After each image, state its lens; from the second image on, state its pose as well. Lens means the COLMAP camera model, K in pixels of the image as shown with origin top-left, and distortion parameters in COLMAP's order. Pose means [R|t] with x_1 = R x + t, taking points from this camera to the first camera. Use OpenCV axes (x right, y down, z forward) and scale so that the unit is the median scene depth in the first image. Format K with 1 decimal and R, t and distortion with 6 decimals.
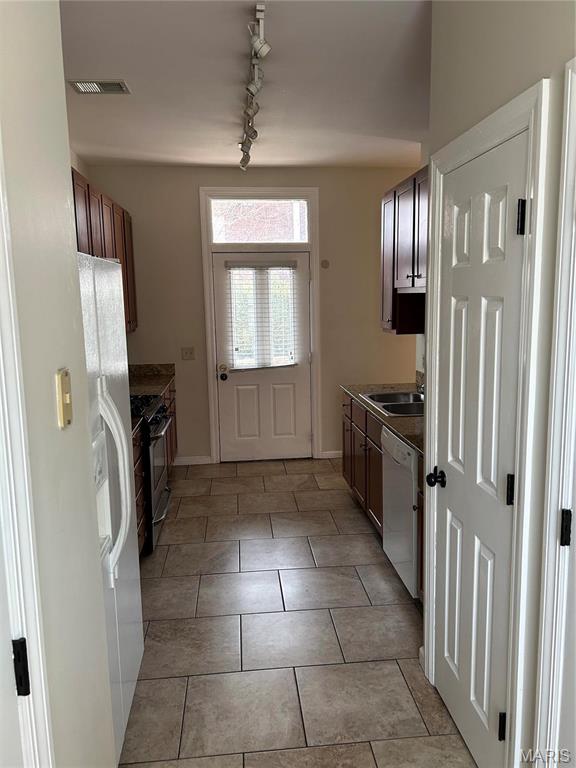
lens RADIAL K [[573.6, 0, 285.8], [0, 573.6, 387.3], [0, 0, 1]] dist [0.004747, -0.006308]
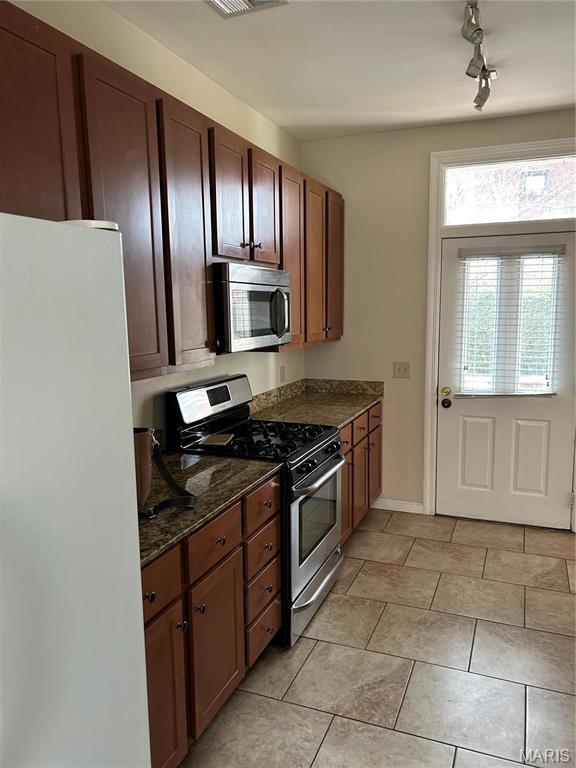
lens RADIAL K [[573.6, 0, 285.8], [0, 573.6, 387.3], [0, 0, 1]] dist [0.004747, -0.006308]
pose [[0.885679, 0.069837, -0.459015, 0.052126], [-0.071647, 0.997339, 0.013497, -0.036369], [0.458737, 0.020932, 0.888326, 0.251062]]
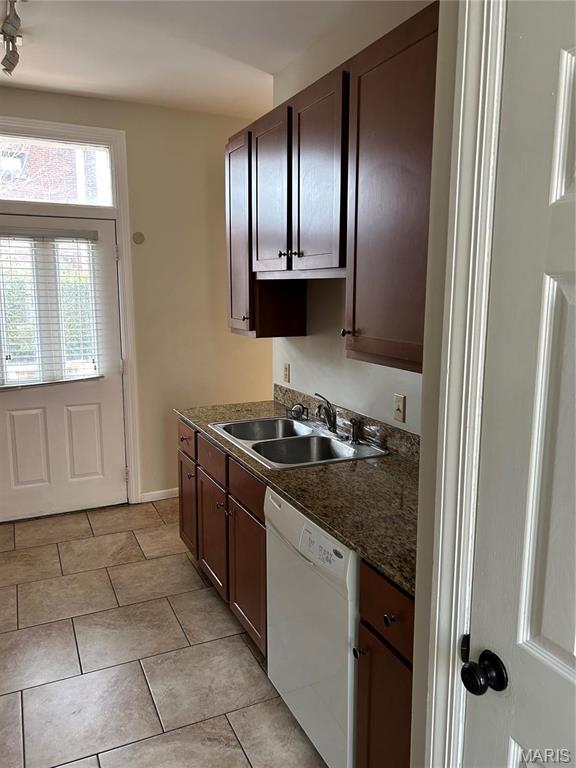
lens RADIAL K [[577.1, 0, 287.6], [0, 577.1, 378.7], [0, 0, 1]] dist [0.010995, -0.006710]
pose [[0.936780, -0.031495, 0.348497, -0.016708], [0.031685, 0.999485, 0.005155, -0.035950], [-0.348480, 0.006213, 0.937296, 0.261935]]
